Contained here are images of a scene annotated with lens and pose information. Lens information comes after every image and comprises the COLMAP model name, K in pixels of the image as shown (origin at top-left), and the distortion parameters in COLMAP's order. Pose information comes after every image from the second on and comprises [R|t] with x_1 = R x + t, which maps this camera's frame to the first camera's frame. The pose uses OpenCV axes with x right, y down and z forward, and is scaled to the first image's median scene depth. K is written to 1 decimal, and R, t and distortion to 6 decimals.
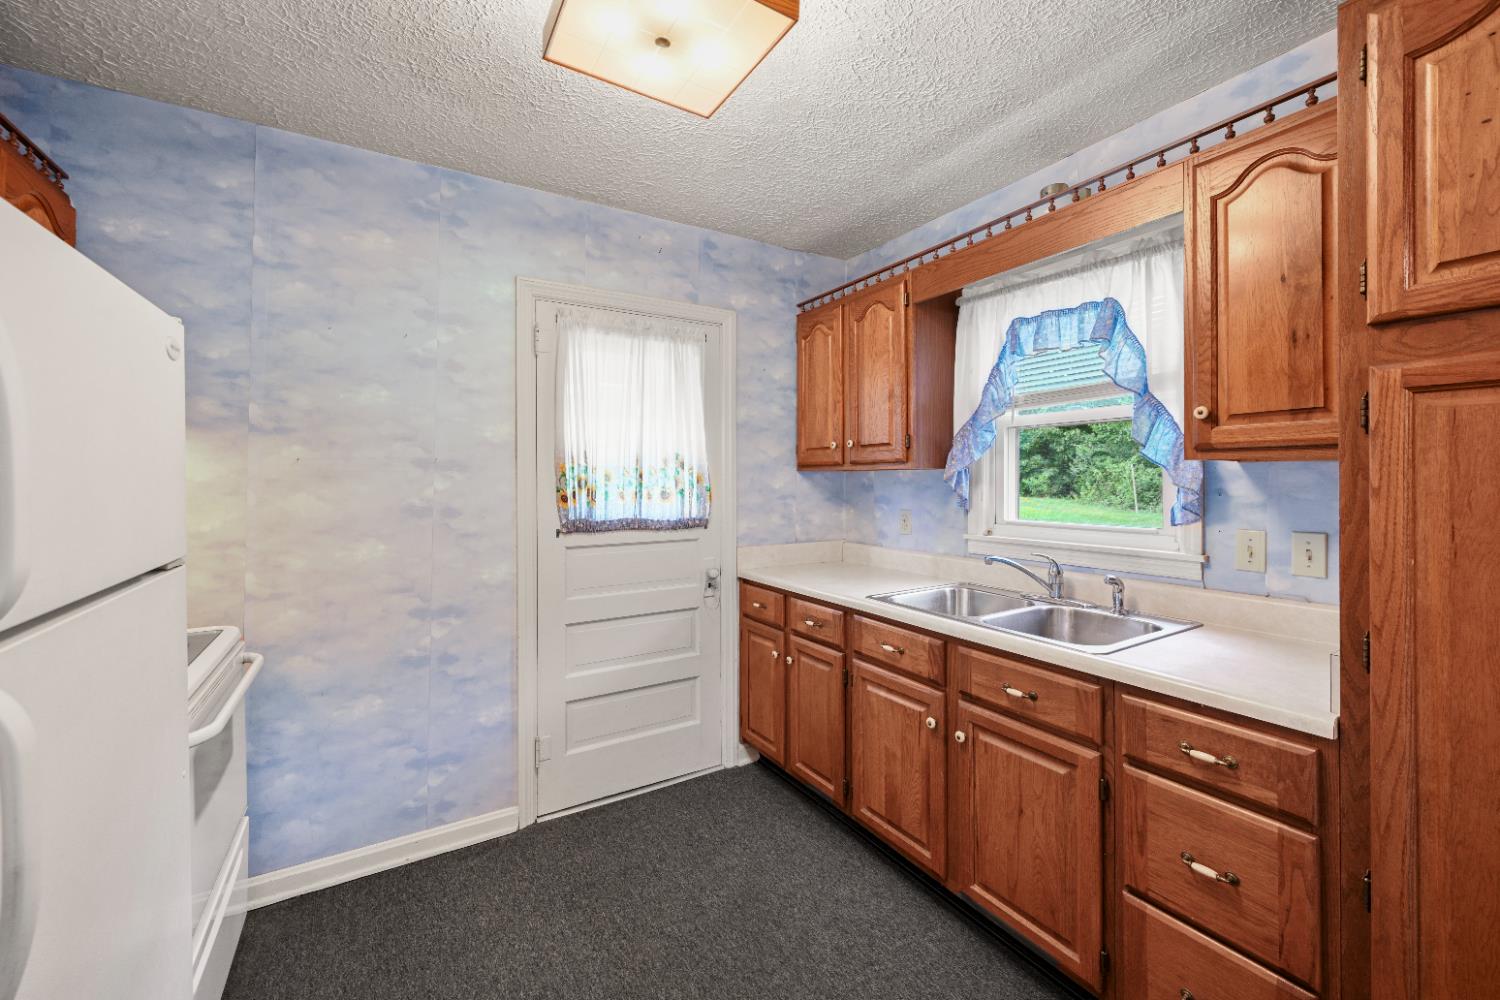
lens RADIAL K [[600.4, 0, 754.0], [0, 600.4, 477.2], [0, 0, 1]] dist [-0.002367, 0.000725]
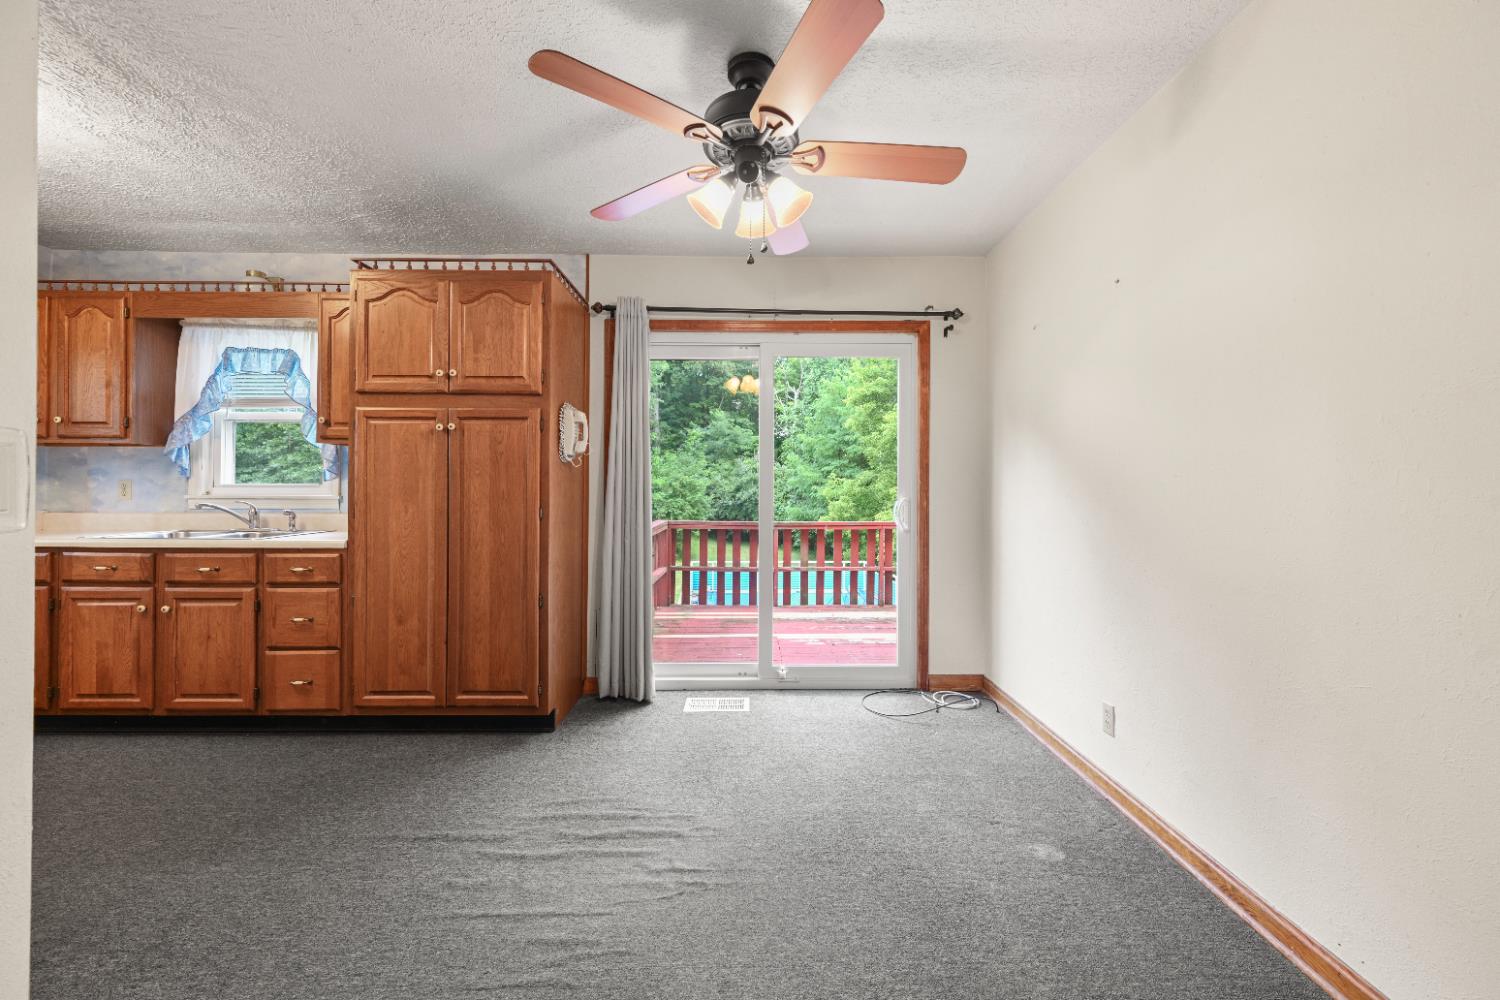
lens RADIAL K [[600.4, 0, 758.1], [0, 600.4, 487.4], [0, 0, 1]] dist [-0.002367, 0.000725]
pose [[0.505473, 0.009298, 0.862792, -0.185036], [-0.009936, 0.999938, -0.004955, 0.080868], [-0.862785, -0.006068, 0.505535, -0.908383]]
